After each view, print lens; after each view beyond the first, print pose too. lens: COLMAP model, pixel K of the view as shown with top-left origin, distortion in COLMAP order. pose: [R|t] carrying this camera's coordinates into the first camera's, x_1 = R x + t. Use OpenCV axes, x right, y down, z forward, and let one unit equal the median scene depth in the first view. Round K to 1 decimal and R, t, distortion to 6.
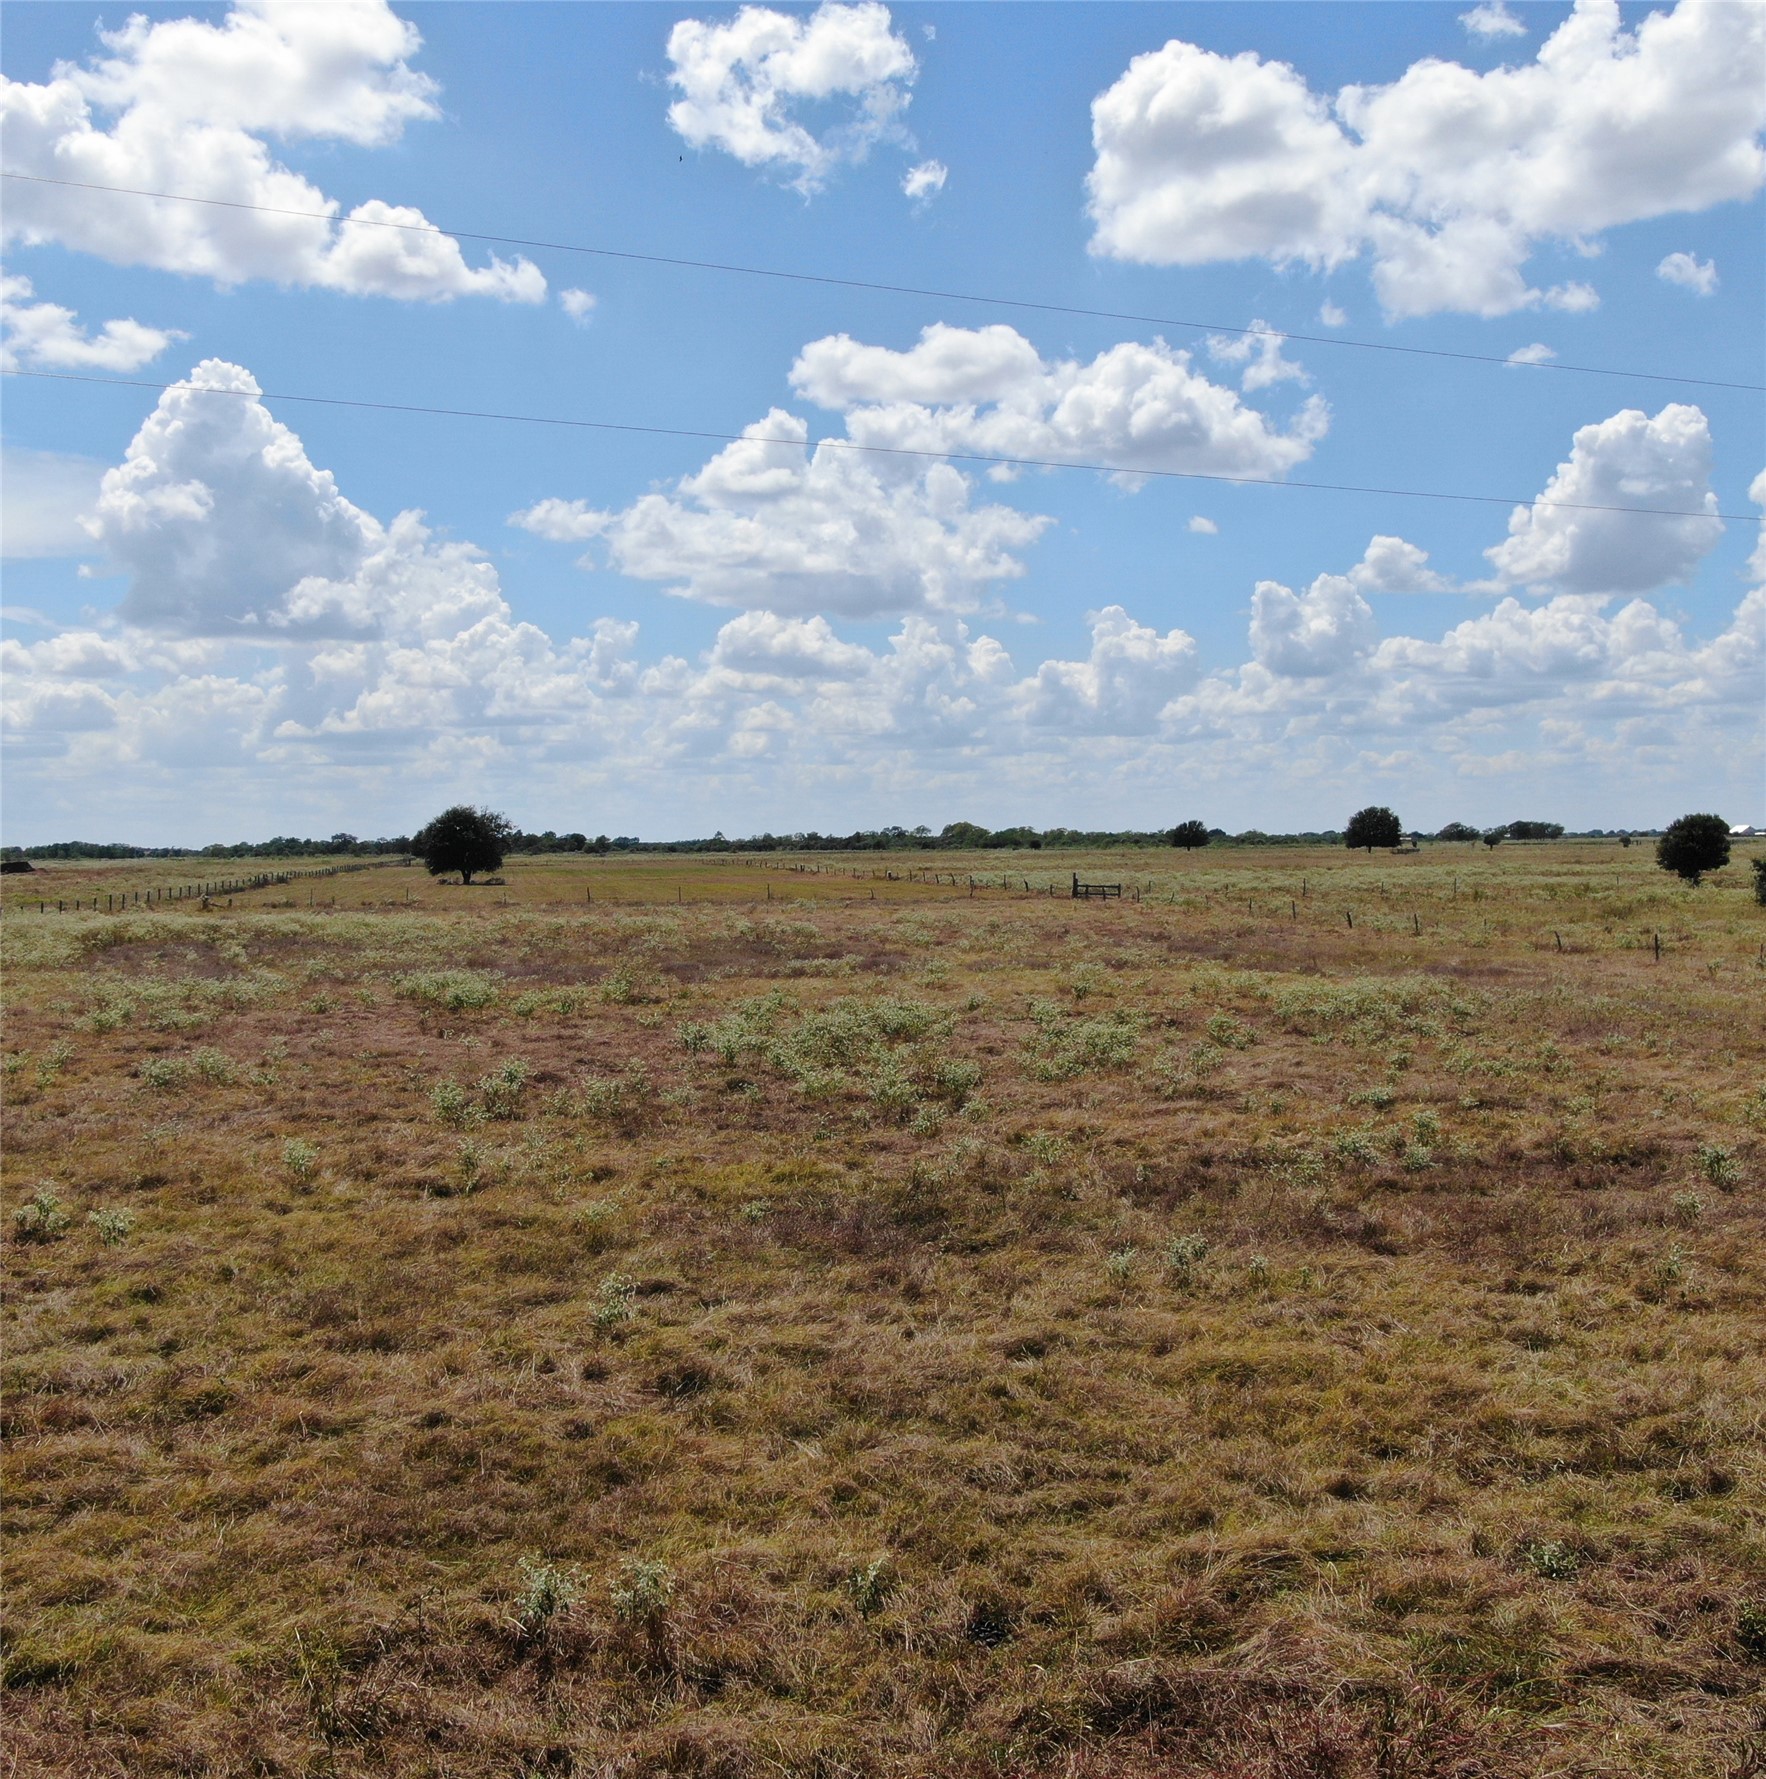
lens RADIAL K [[2078.1, 0, 881.8], [0, 2078.1, 891.2], [0, 0, 1]] dist [0.006237, 0.000000]
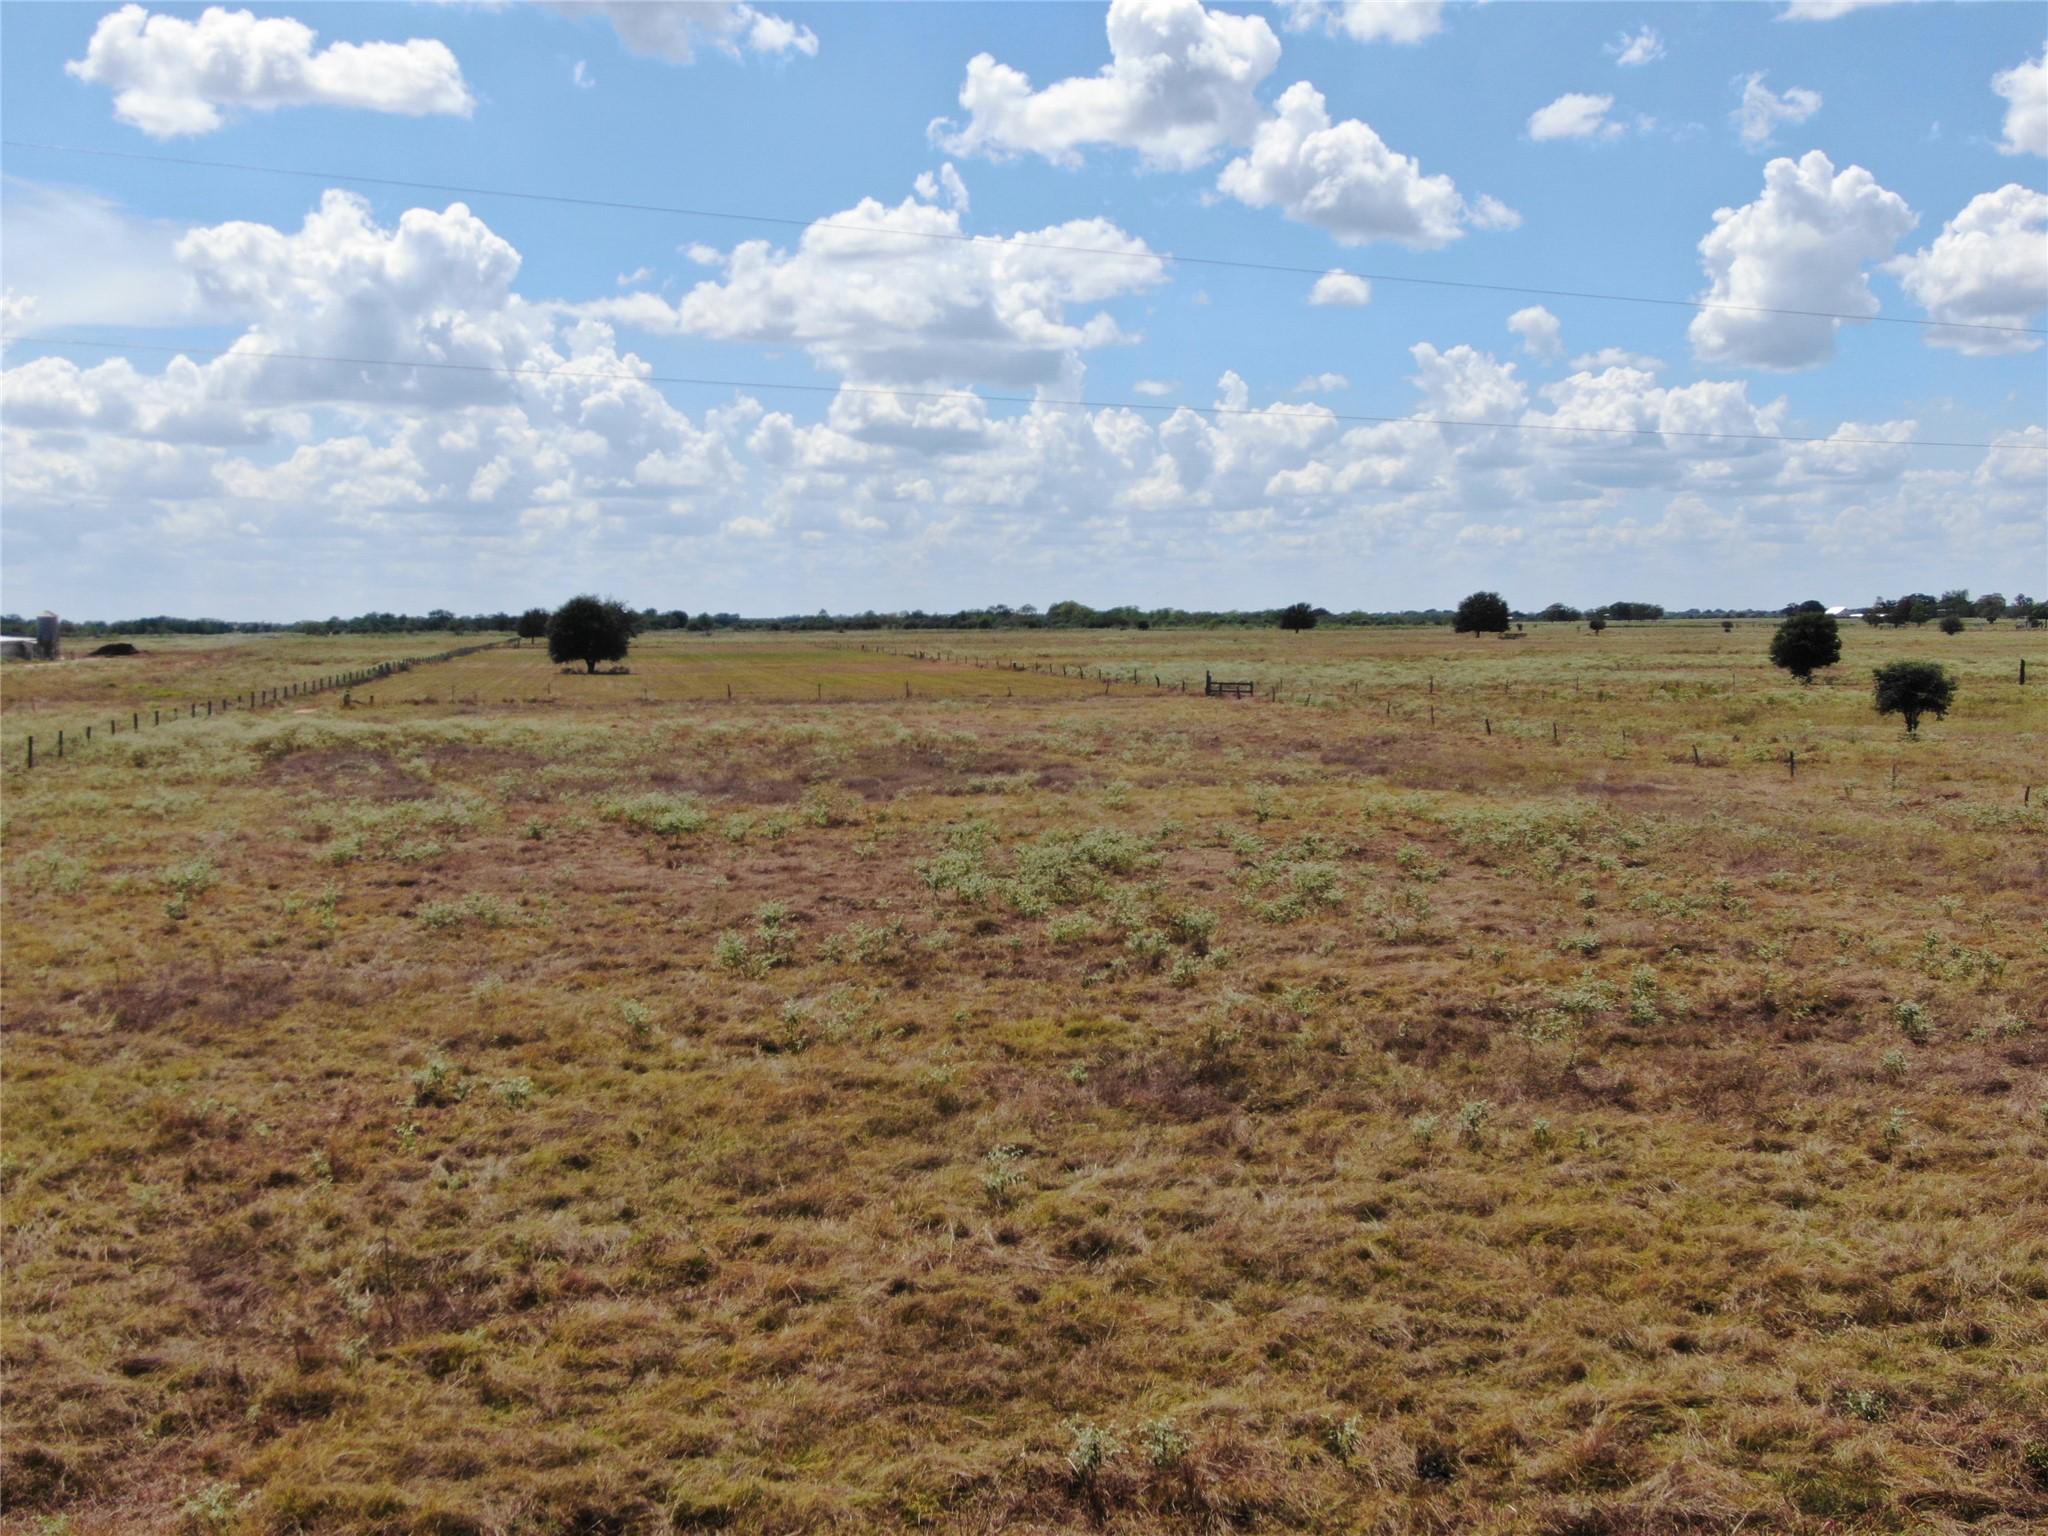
lens RADIAL K [[2140.6, 0, 1025.5], [0, 2140.6, 765.9], [0, 0, 1]] dist [0.004960, 0.000000]
pose [[0.999081, 0.002154, 0.042818, -0.141787], [-0.004663, 0.998271, 0.058590, -0.080128], [-0.042618, -0.058736, 0.997363, -0.141162]]
